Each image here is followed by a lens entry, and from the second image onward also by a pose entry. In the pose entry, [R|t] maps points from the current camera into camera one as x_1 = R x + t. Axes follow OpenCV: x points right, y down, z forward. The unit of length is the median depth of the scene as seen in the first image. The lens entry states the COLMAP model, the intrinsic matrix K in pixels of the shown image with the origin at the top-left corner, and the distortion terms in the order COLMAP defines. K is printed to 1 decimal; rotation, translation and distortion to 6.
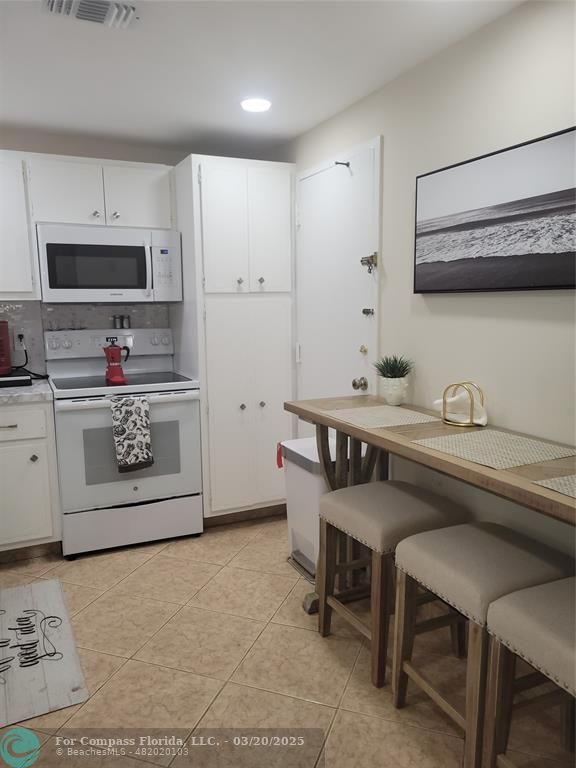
lens RADIAL K [[576.2, 0, 292.3], [0, 576.2, 393.3], [0, 0, 1]] dist [0.051225, -0.027256]
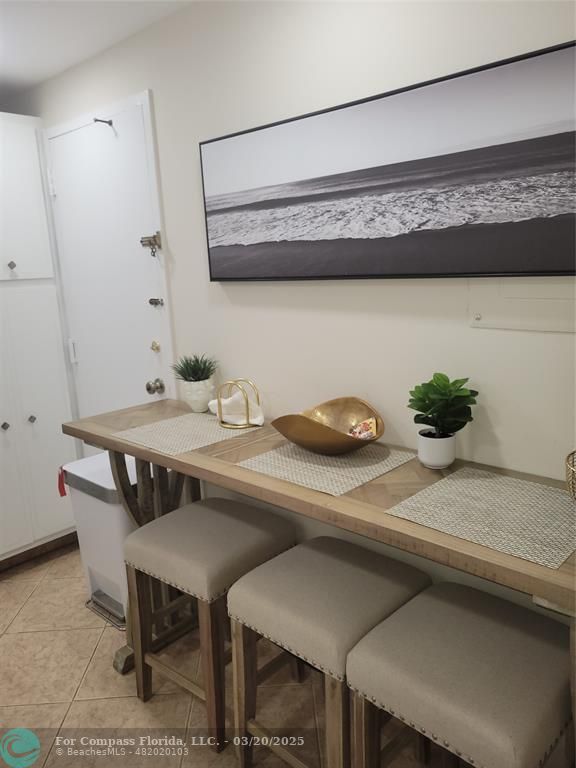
lens RADIAL K [[570.8, 0, 291.1], [0, 570.8, 384.9], [0, 0, 1]] dist [0.031278, -0.008037]
pose [[0.926556, -0.107372, 0.360506, -0.000758], [0.091394, 0.993936, 0.061135, -0.059604], [-0.364885, -0.023697, 0.930751, 0.160699]]
